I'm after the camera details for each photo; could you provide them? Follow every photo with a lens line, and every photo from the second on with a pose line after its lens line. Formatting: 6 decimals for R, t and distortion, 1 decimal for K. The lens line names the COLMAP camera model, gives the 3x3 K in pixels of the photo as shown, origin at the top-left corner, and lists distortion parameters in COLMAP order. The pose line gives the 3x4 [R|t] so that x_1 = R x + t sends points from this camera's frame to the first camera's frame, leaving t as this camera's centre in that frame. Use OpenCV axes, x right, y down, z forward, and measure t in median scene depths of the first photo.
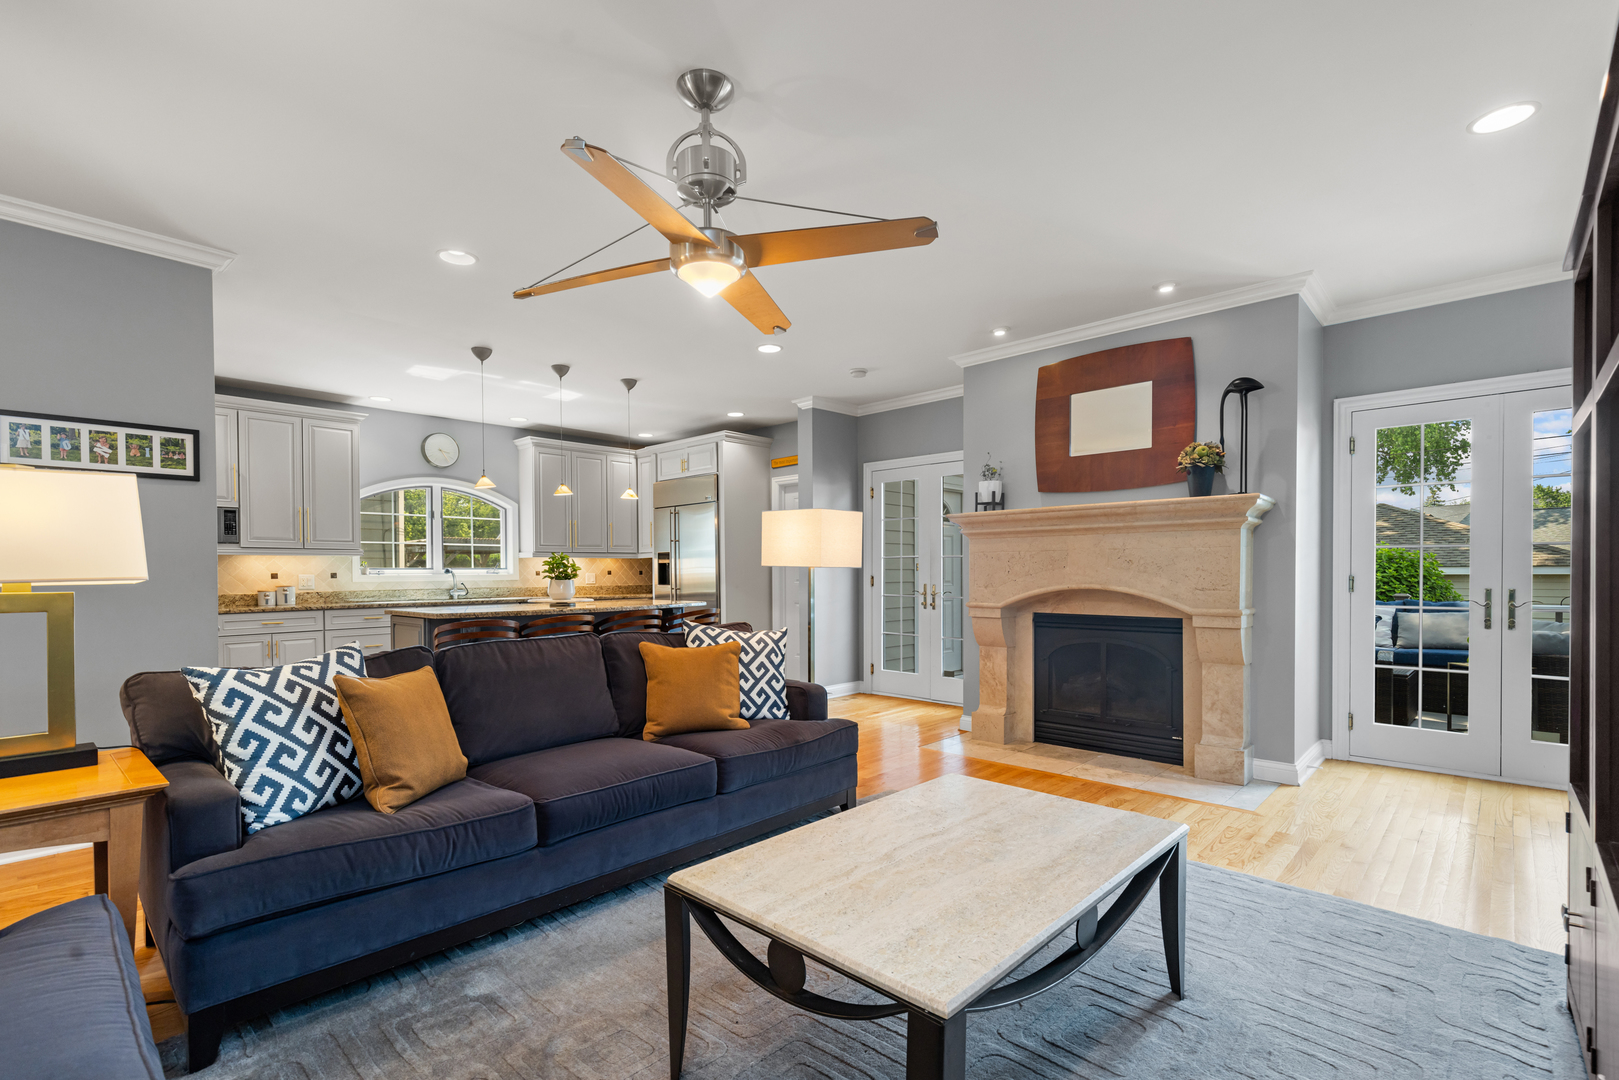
lens RADIAL K [[731.8, 0, 803.1], [0, 731.8, 577.8], [0, 0, 1]] dist [-0.000482, -0.000119]
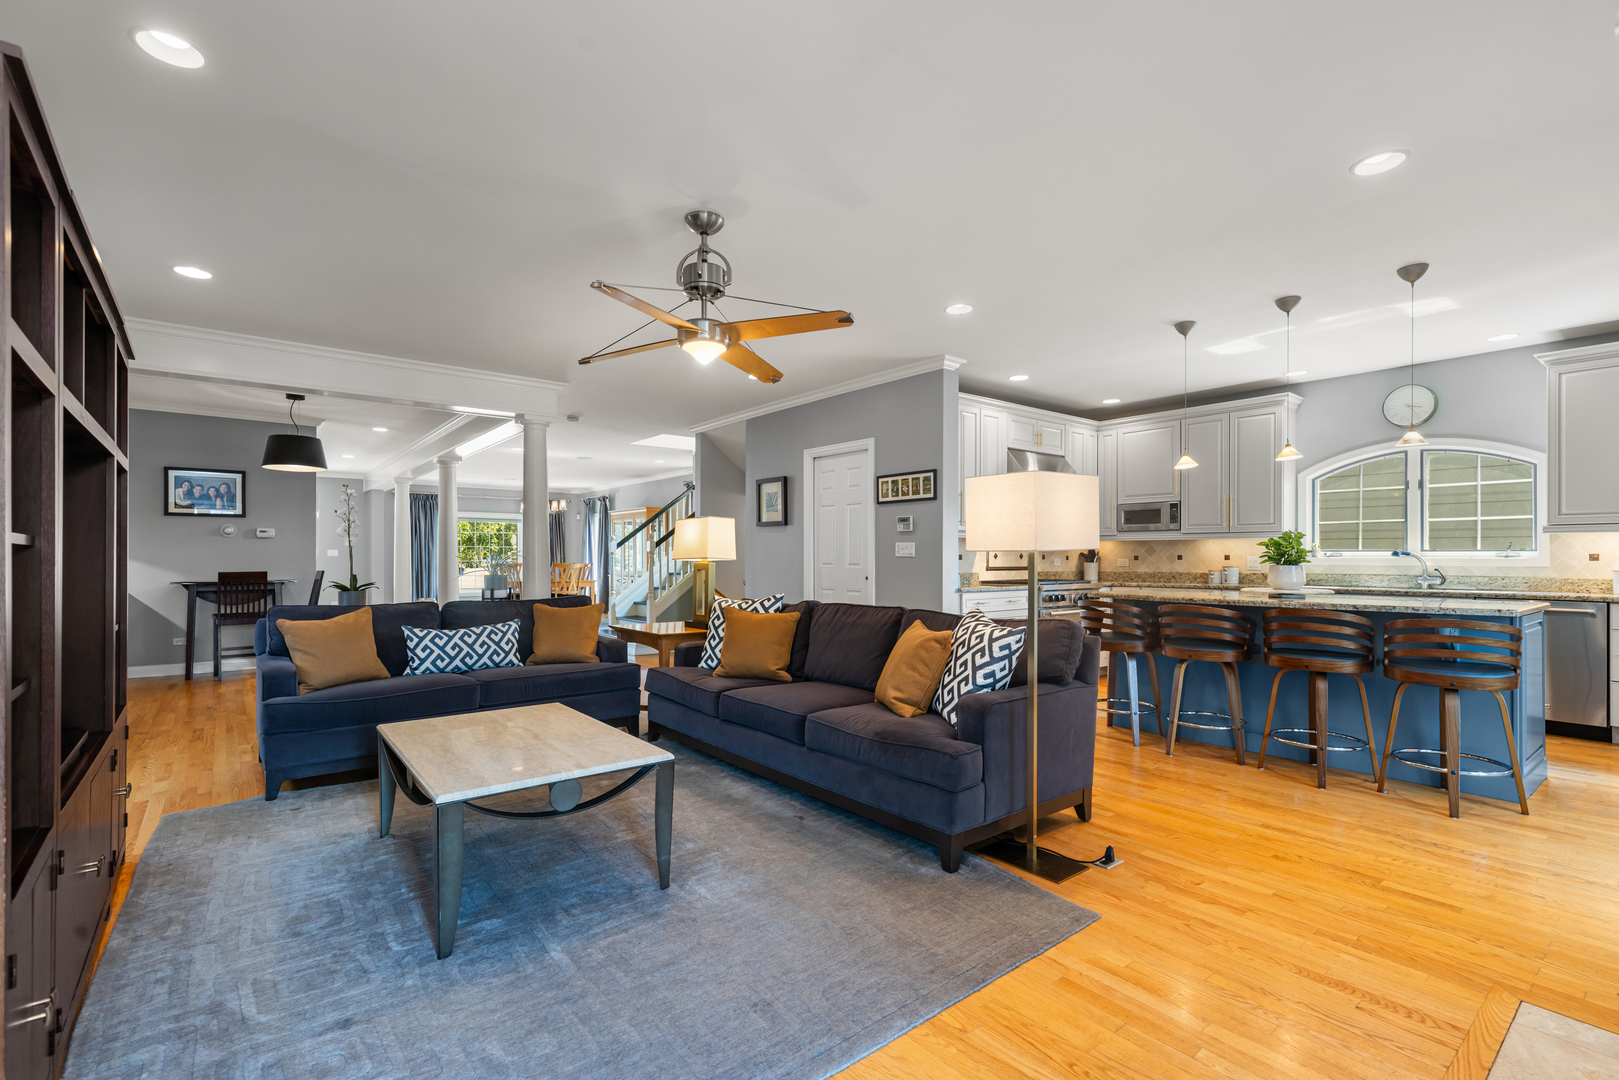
lens RADIAL K [[729.2, 0, 809.4], [0, 729.2, 544.0], [0, 0, 1]] dist [0.001624, 0.000177]
pose [[-0.142540, -0.007692, -0.989759, 0.523998], [-0.009314, 0.999936, -0.006430, -0.010550], [0.989745, 0.008303, -0.142603, 0.578199]]
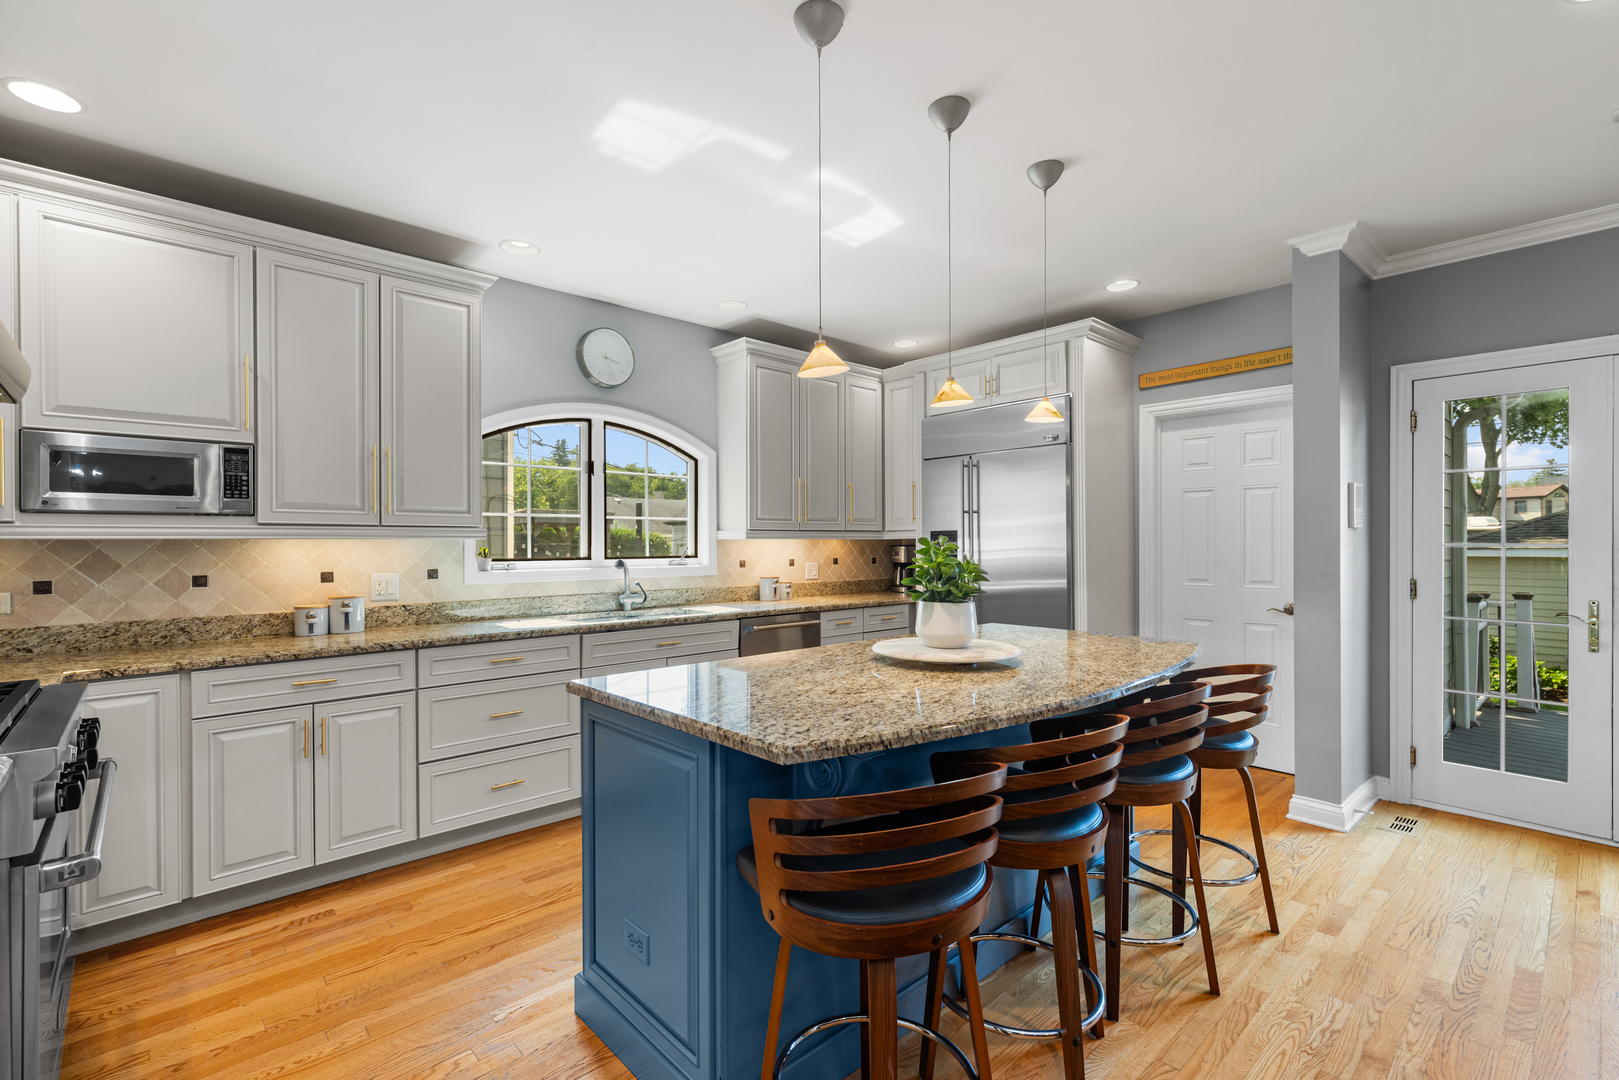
lens RADIAL K [[727.7, 0, 809.5], [0, 727.7, 540.0], [0, 0, 1]] dist [0.000144, 0.000147]
pose [[0.997316, 0.003410, -0.073140, -0.367863], [-0.004387, 0.999903, -0.013204, -0.026173], [0.073088, 0.013489, 0.997234, 0.547618]]
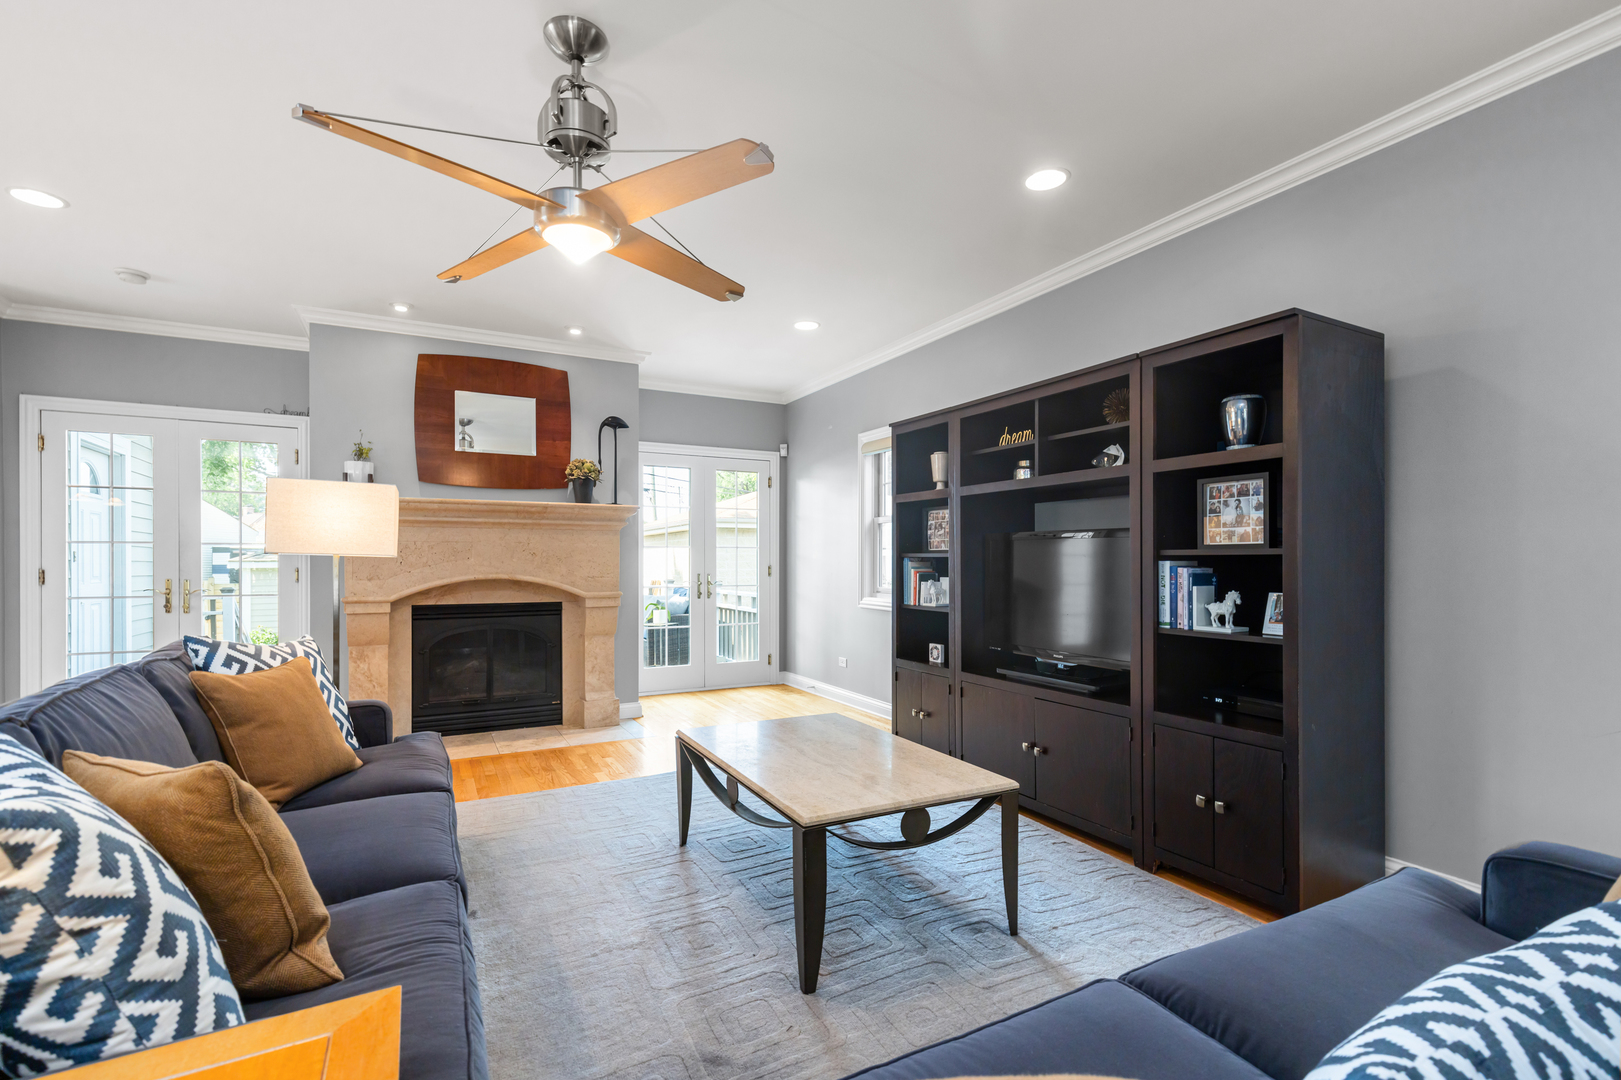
lens RADIAL K [[721.3, 0, 807.3], [0, 721.3, 560.0], [0, 0, 1]] dist [0.002066, 0.000361]
pose [[0.324589, 0.006280, 0.945834, -0.362672], [0.005765, 0.999946, -0.008618, -0.000745], [-0.945838, 0.008250, 0.324535, 0.174621]]
